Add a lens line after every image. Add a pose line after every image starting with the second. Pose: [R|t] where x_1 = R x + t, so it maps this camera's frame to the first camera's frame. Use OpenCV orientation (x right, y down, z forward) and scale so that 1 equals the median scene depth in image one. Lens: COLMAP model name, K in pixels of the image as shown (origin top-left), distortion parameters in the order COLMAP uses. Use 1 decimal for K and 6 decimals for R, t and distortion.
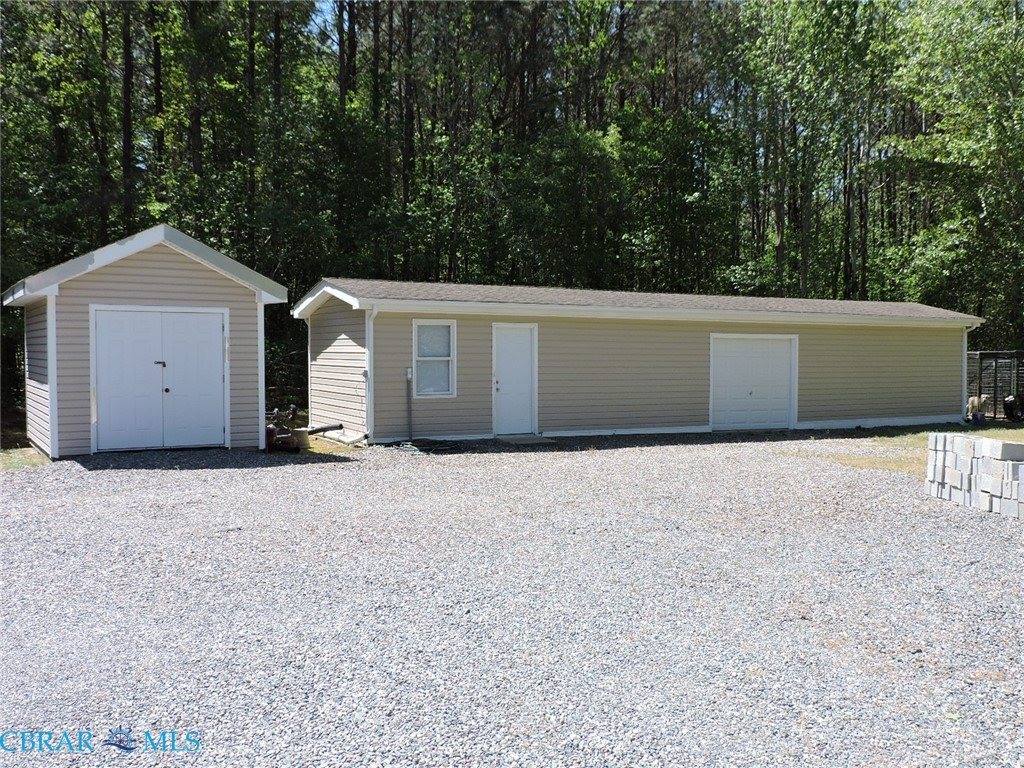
lens RADIAL K [[1032.0, 0, 512.0], [0, 1032.0, 384.0], [0, 0, 1]] dist [-0.011303, -0.006411]
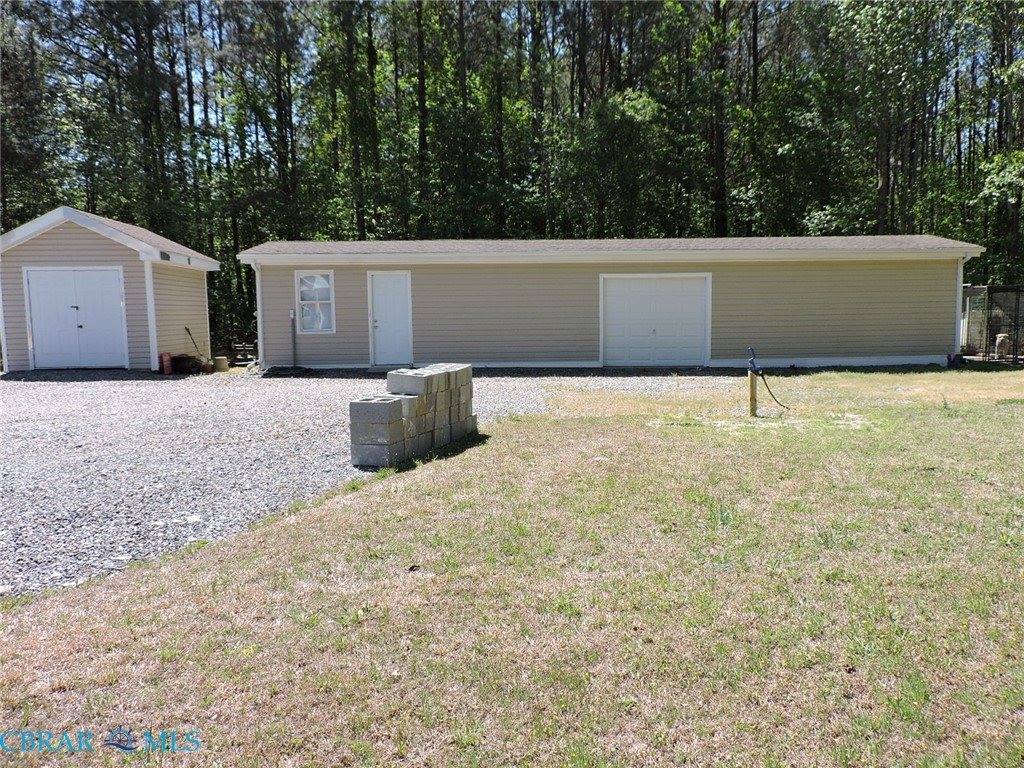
lens RADIAL K [[744.9, 0, 515.5], [0, 744.9, 381.0], [0, 0, 1]] dist [-0.007715, 0.004884]
pose [[0.879262, 0.032345, -0.475239, 0.481508], [0.000821, 0.997588, 0.069415, 0.007270], [0.476338, -0.061424, 0.877114, 0.281253]]
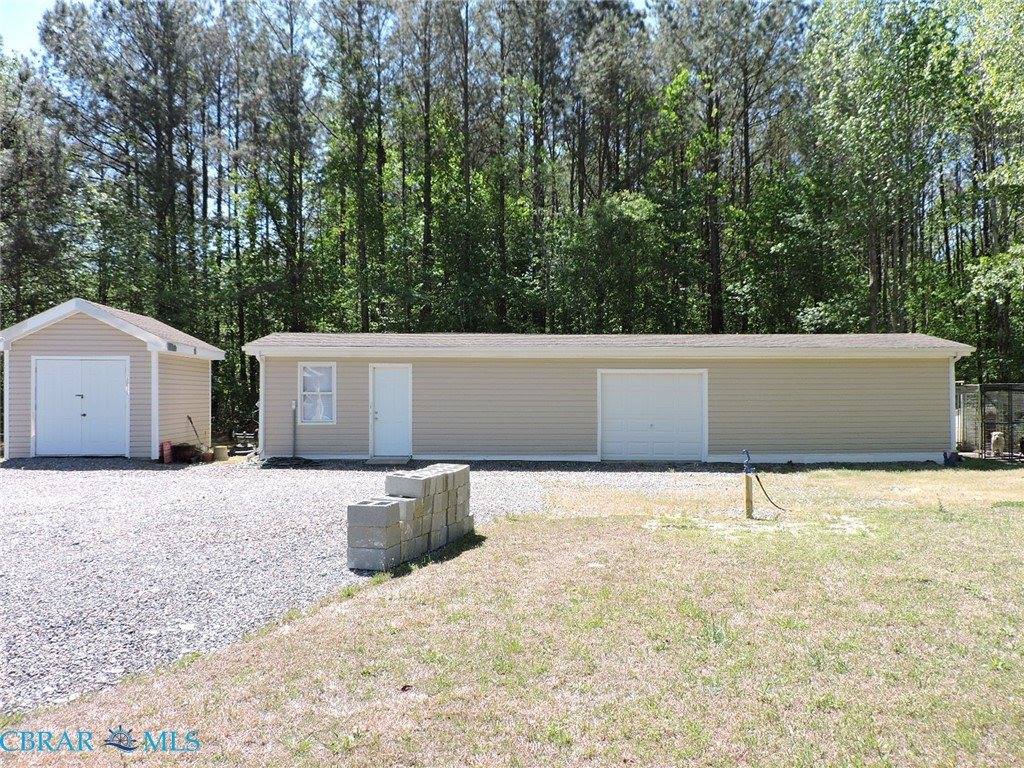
lens RADIAL K [[744.9, 0, 515.5], [0, 744.9, 381.0], [0, 0, 1]] dist [-0.007715, 0.004884]
pose [[0.879140, -0.011423, -0.476427, 0.485913], [-0.010447, 0.999011, -0.043230, -0.002079], [0.476450, 0.042983, 0.878150, 0.275707]]
